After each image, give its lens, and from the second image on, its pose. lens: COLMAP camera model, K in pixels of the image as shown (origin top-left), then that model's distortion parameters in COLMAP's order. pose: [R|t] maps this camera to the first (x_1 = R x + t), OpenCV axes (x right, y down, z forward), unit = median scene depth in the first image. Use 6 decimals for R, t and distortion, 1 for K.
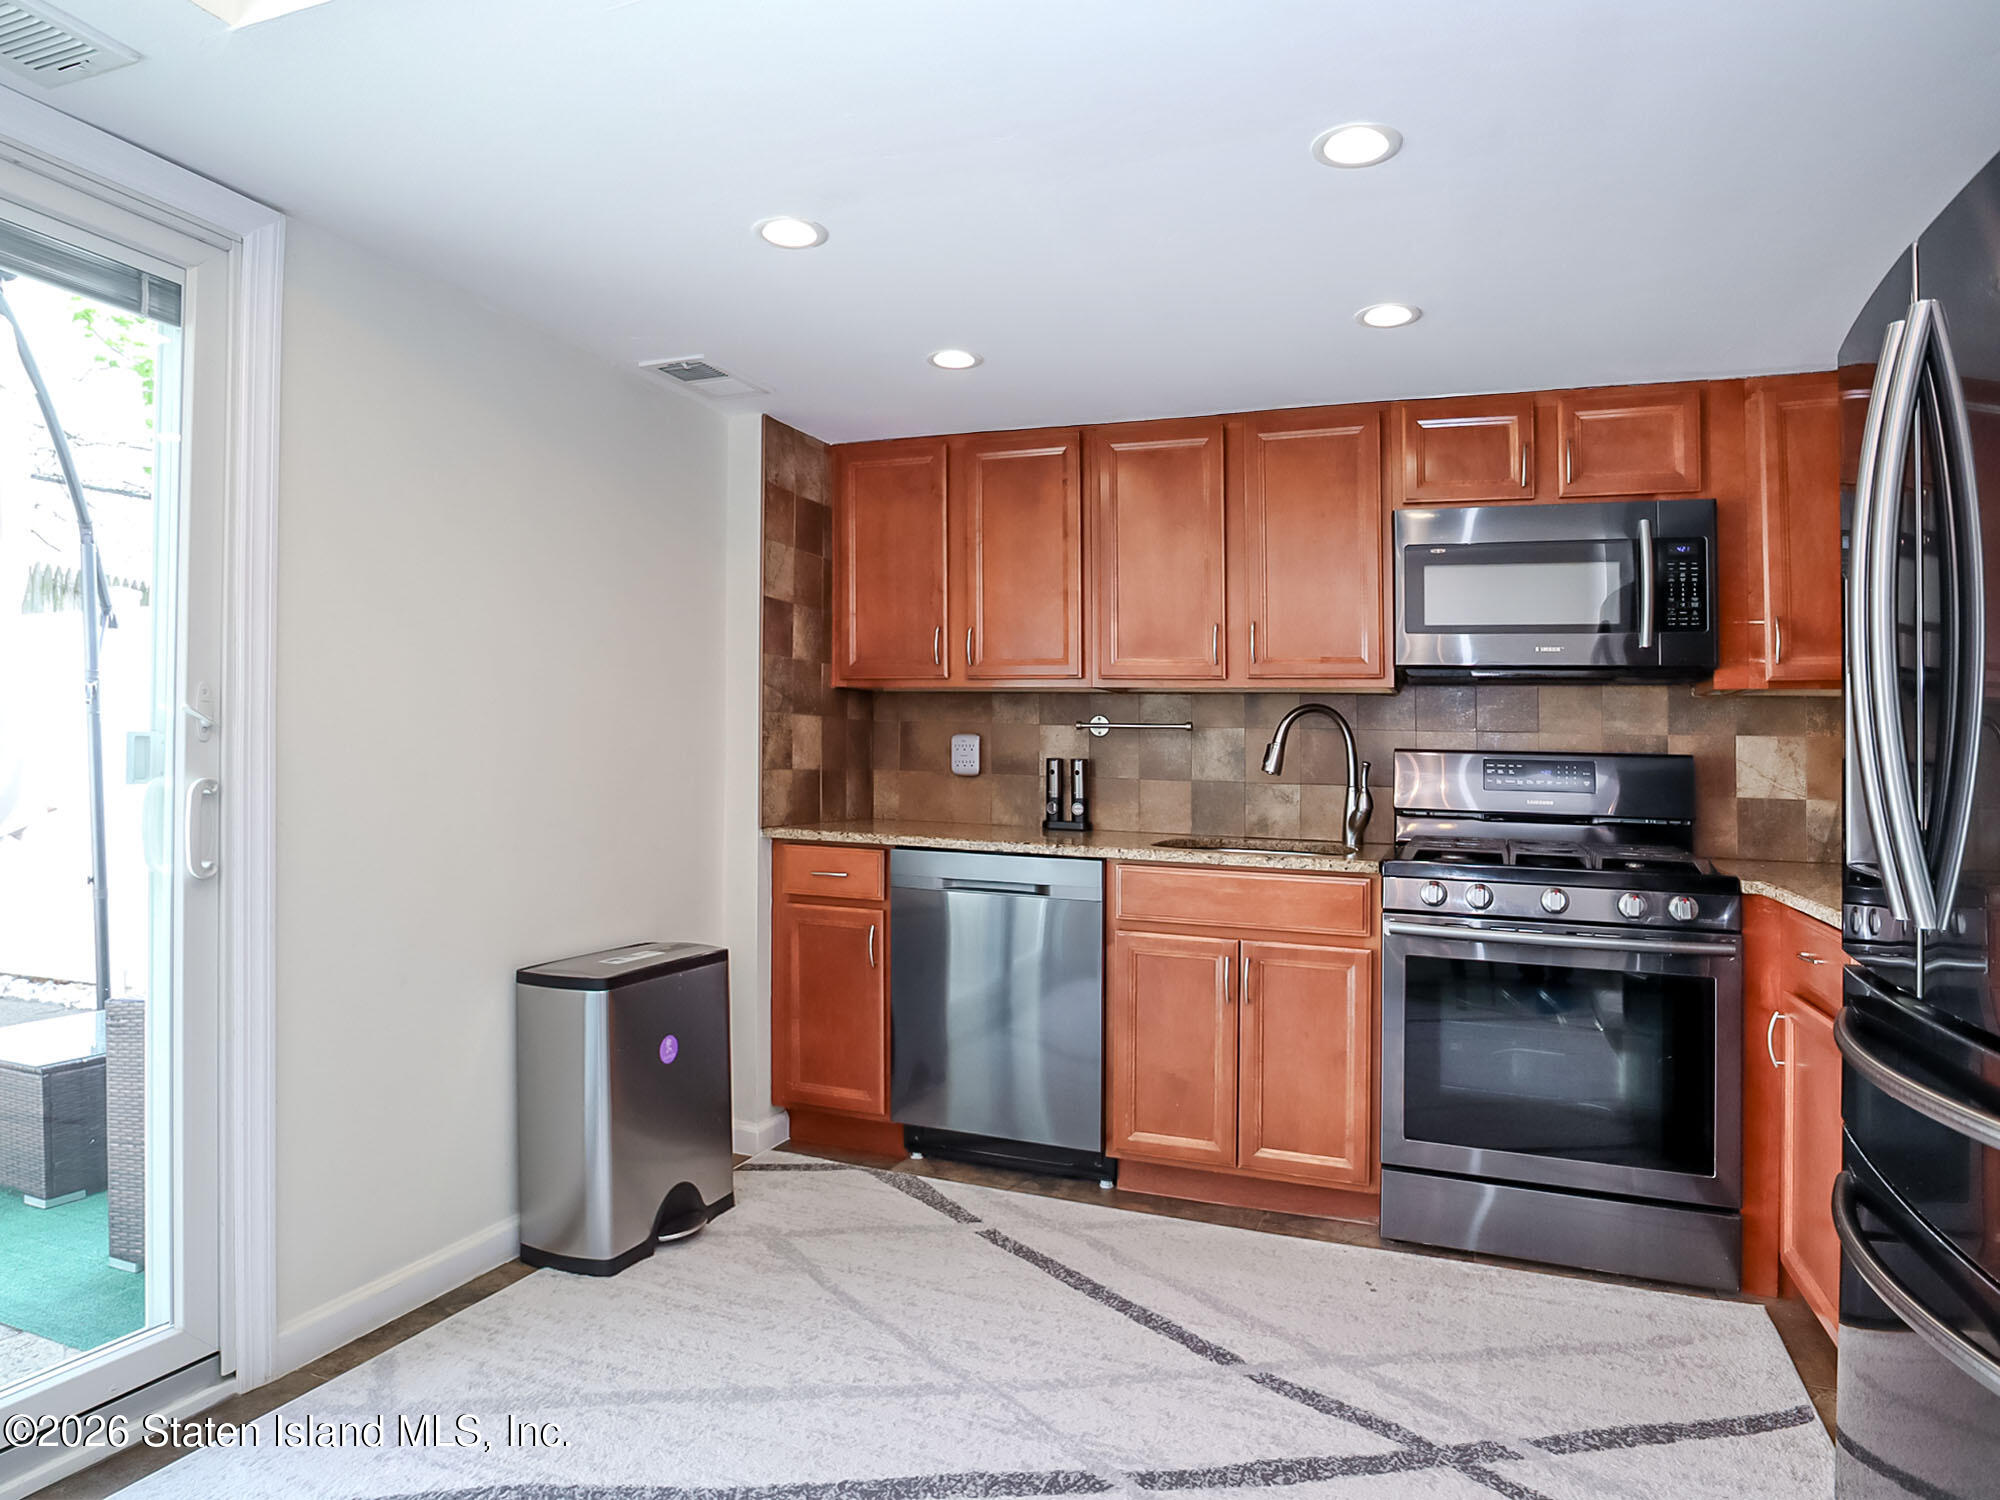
lens RADIAL K [[1123.4, 0, 1000.0], [0, 1123.4, 750.0], [0, 0, 1]] dist [-0.053753, 0.025282]
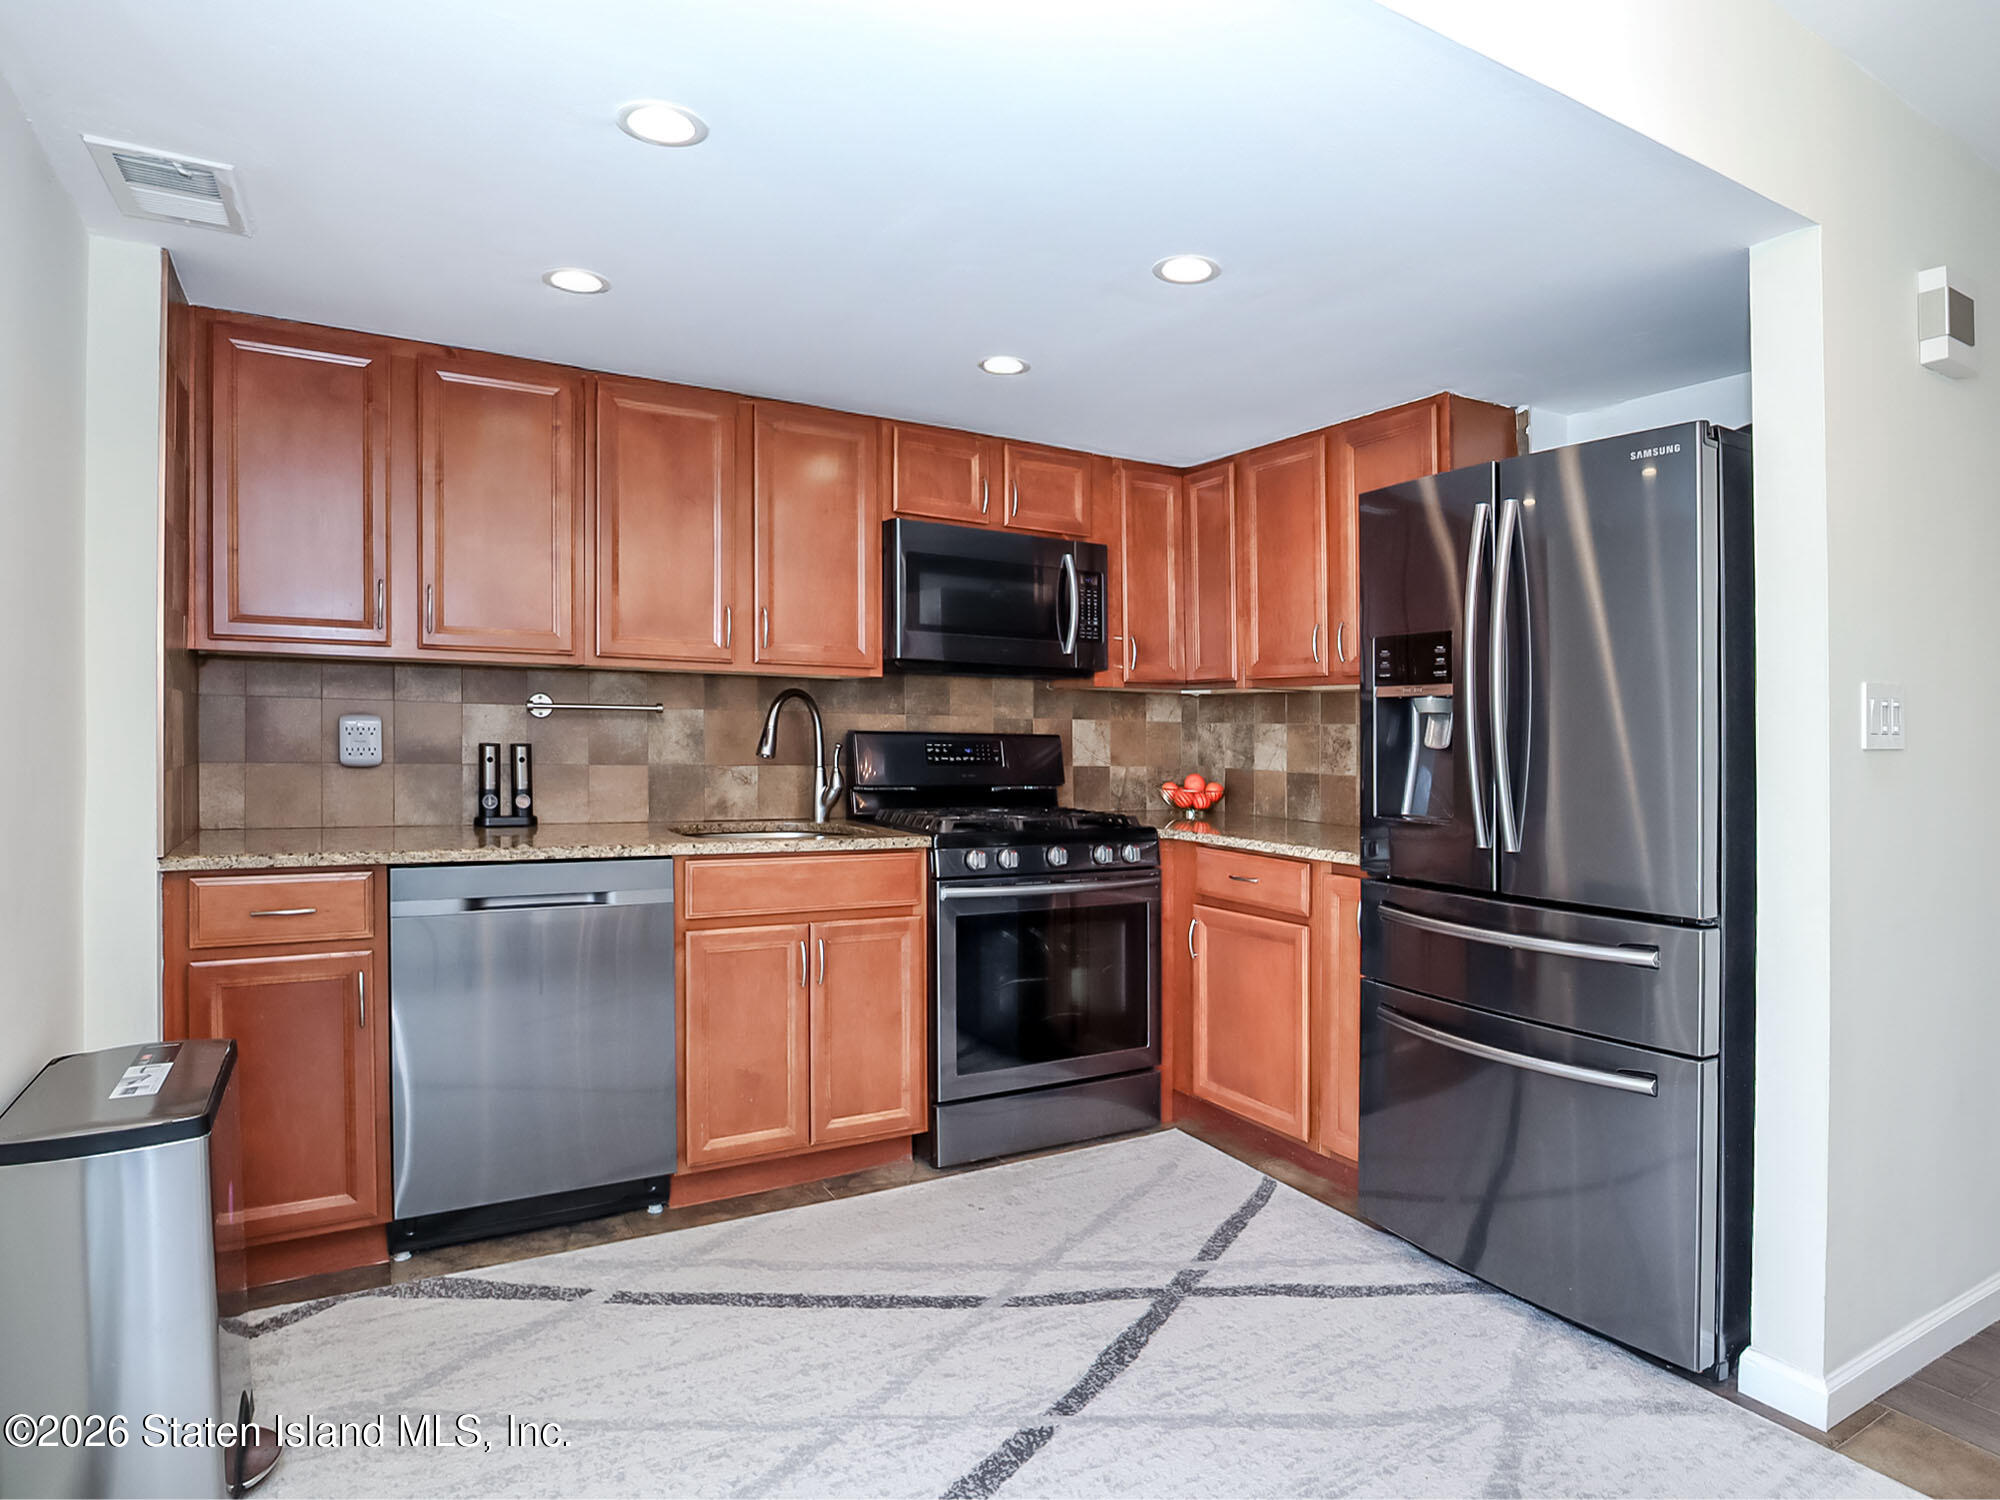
lens RADIAL K [[1147.1, 0, 1002.1], [0, 1147.1, 715.1], [0, 0, 1]] dist [-0.057695, 0.029719]
pose [[0.635111, -0.001015, 0.772420, -0.473367], [-0.005182, 0.999971, 0.005575, -0.026712], [-0.772403, -0.007543, 0.635088, 0.199812]]
